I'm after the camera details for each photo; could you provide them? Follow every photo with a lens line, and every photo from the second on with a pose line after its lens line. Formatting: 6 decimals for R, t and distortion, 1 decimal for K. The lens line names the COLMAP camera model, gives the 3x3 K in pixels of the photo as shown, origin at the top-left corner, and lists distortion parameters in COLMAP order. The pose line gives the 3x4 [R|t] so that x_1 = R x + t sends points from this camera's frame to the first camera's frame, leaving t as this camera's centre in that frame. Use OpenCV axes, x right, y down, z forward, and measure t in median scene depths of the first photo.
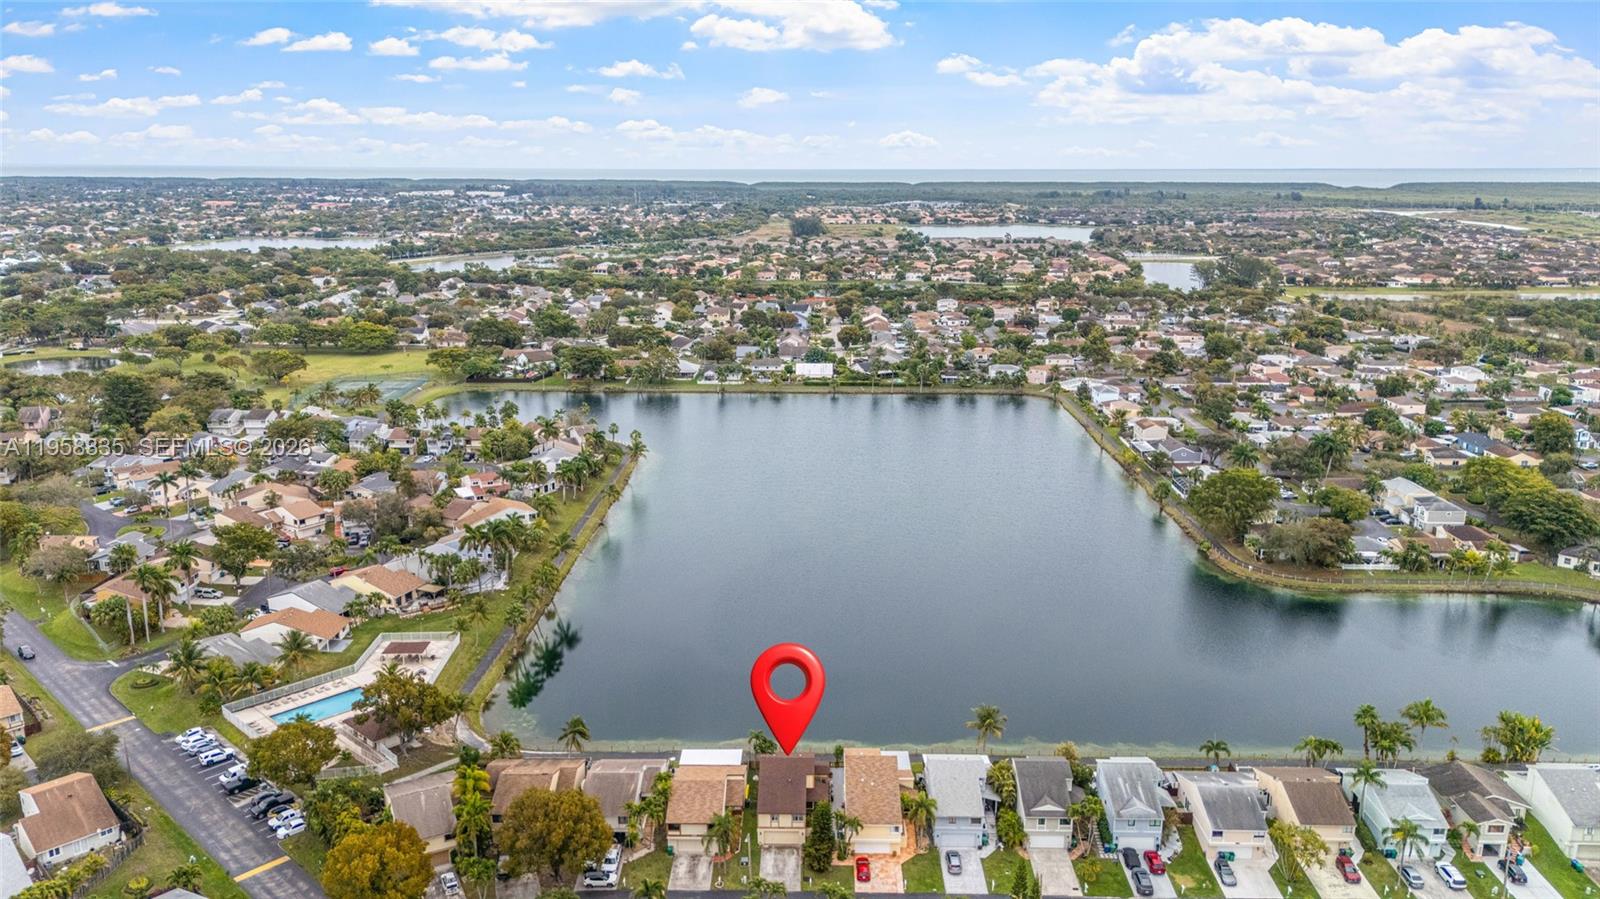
lens RADIAL K [[1164.2, 0, 790.4], [0, 1164.2, 452.7], [0, 0, 1]] dist [0.091158, -0.117727]
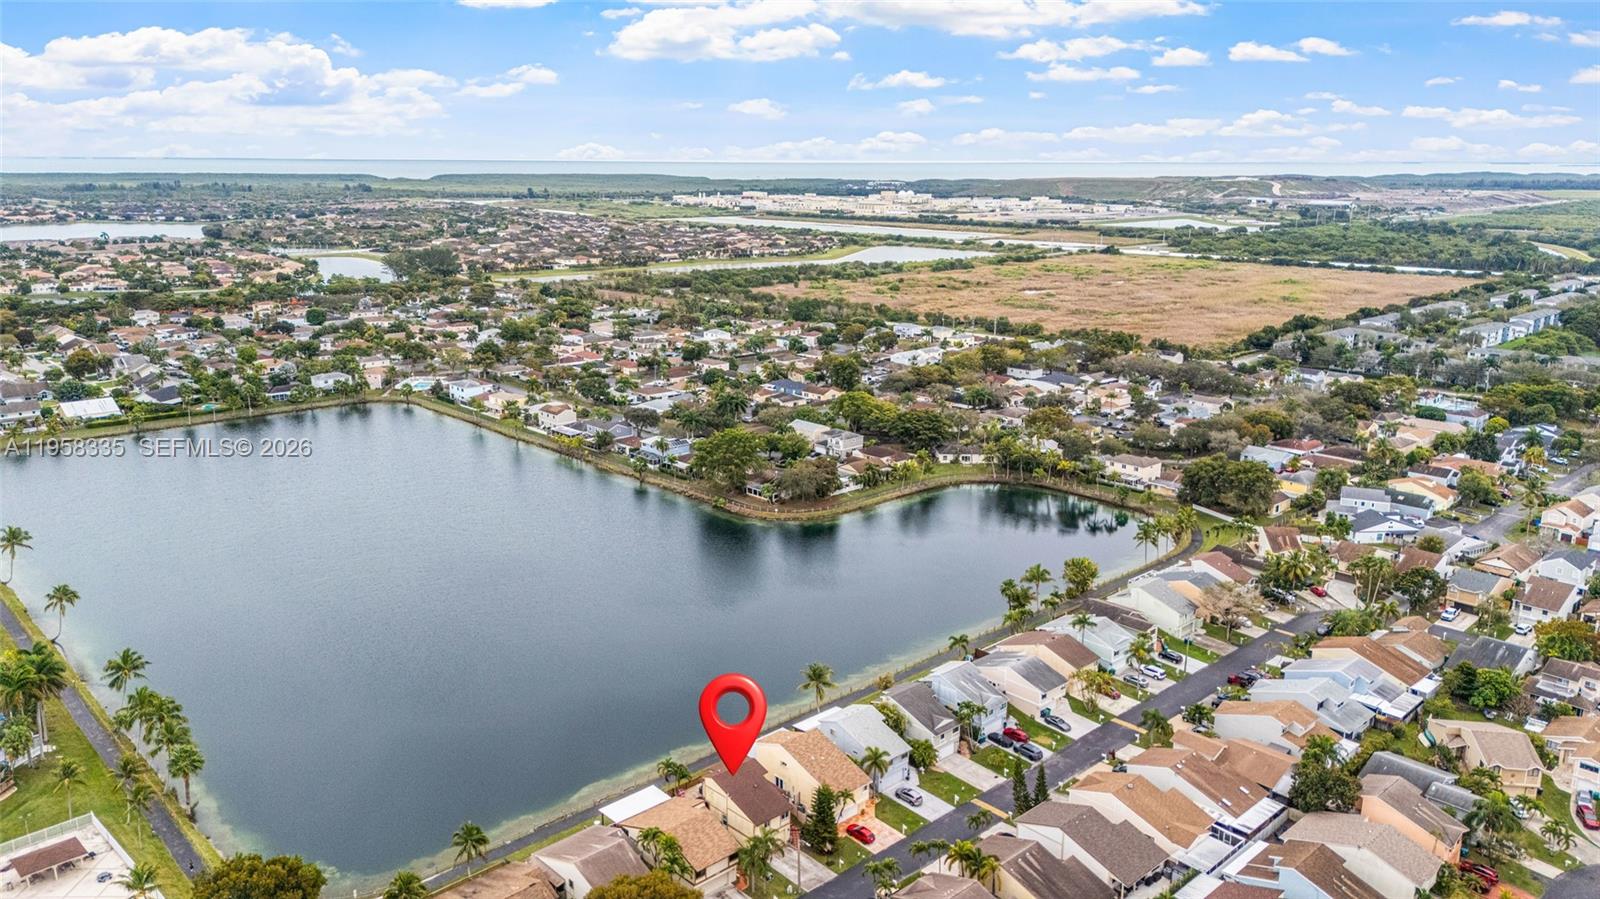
lens RADIAL K [[1164.2, 0, 790.4], [0, 1164.2, 452.7], [0, 0, 1]] dist [0.091158, -0.117727]
pose [[0.716097, -0.169984, 0.676986, -0.609552], [0.165062, 0.983624, 0.072380, -0.065344], [-0.678203, 0.059914, 0.732428, 0.240575]]
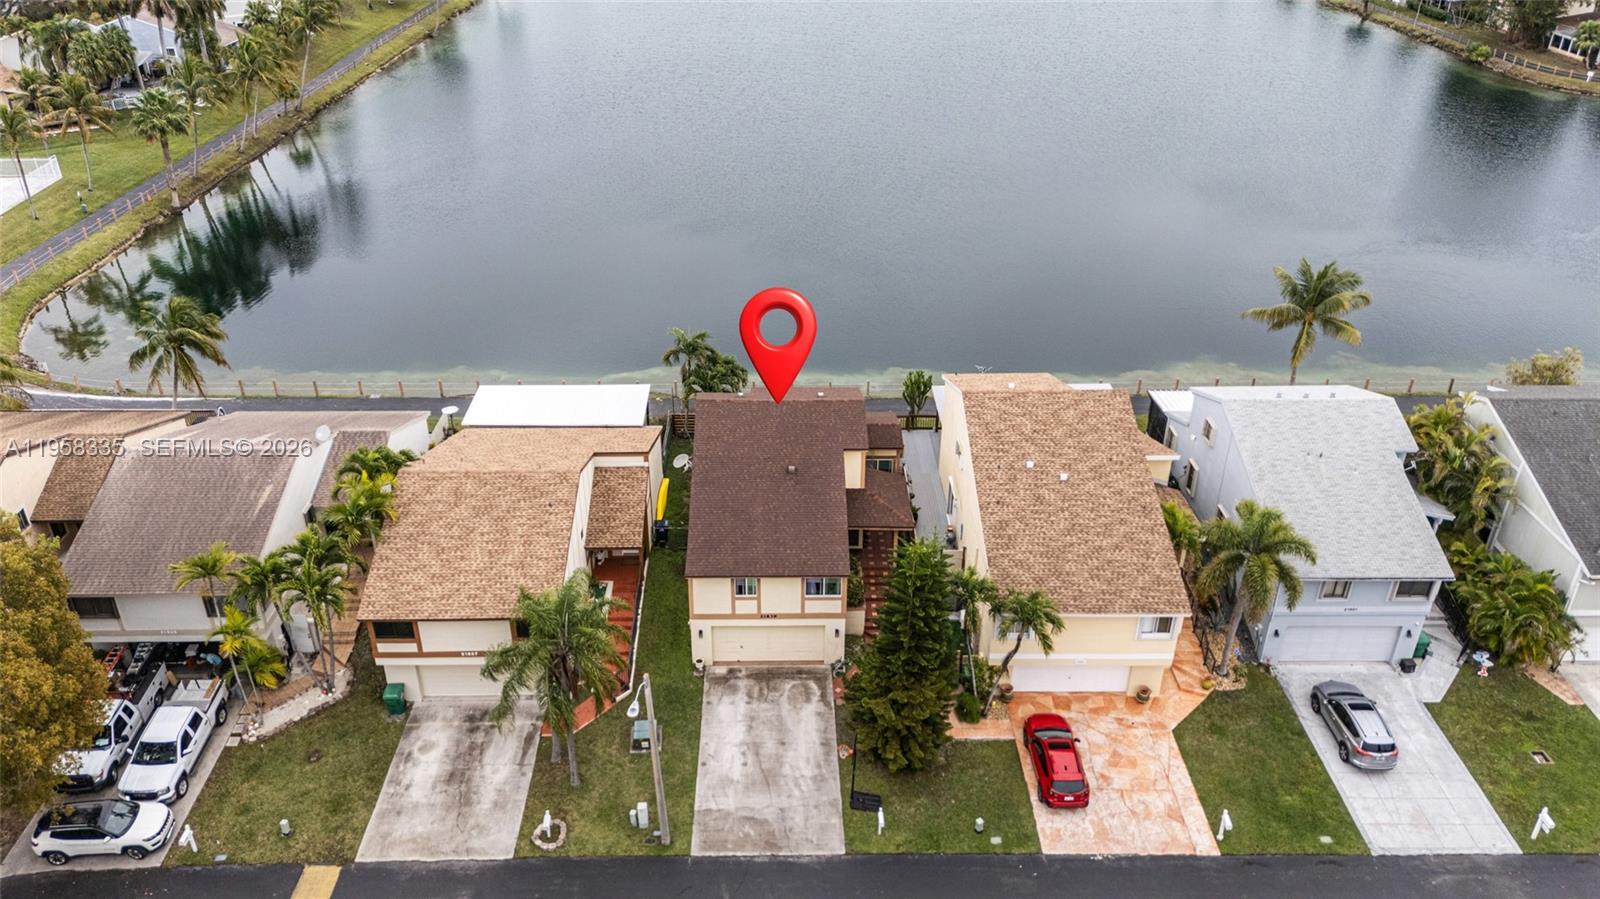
lens RADIAL K [[1164.2, 0, 790.4], [0, 1164.2, 452.7], [0, 0, 1]] dist [0.091158, -0.117727]
pose [[0.999381, -0.011953, 0.033098, -0.011269], [0.002574, 0.962859, 0.269993, 0.194254], [-0.035096, -0.269741, 0.962293, 0.711309]]
